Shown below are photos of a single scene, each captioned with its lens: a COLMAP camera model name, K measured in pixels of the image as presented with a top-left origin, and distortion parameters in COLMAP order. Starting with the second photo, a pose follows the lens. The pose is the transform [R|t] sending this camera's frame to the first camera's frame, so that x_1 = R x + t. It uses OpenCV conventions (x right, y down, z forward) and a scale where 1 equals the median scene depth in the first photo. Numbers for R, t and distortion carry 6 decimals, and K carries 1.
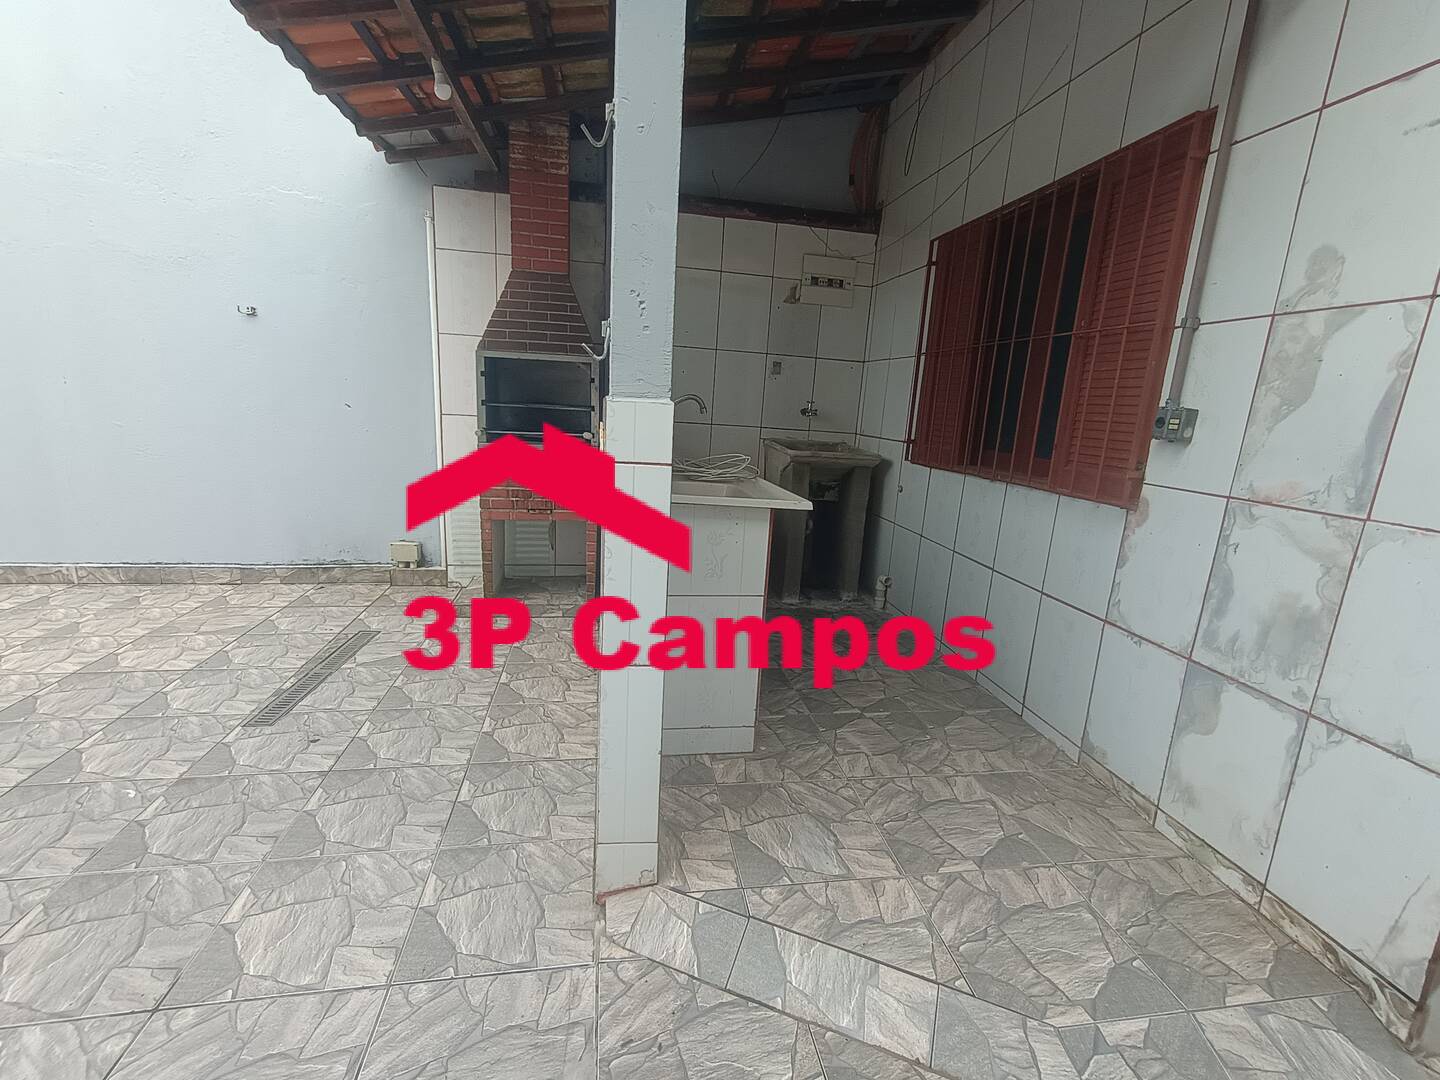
lens RADIAL K [[653.4, 0, 717.7], [0, 653.4, 546.3], [0, 0, 1]] dist [0.000227, 0.001147]
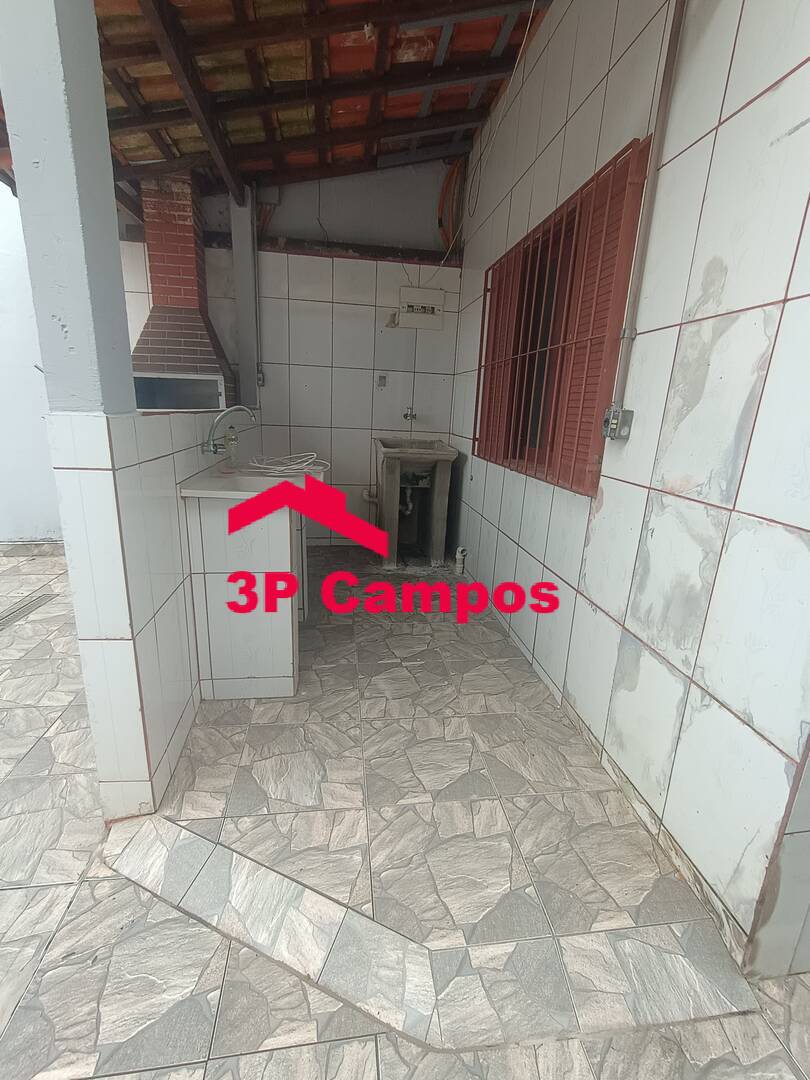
lens RADIAL K [[490.1, 0, 402.9], [0, 490.1, 543.4], [0, 0, 1]] dist [0.000227, 0.001147]
pose [[0.999201, -0.008563, -0.039033, 0.380924], [0.010613, 0.998558, 0.052620, -0.027650], [0.038526, -0.052992, 0.997852, 0.121326]]
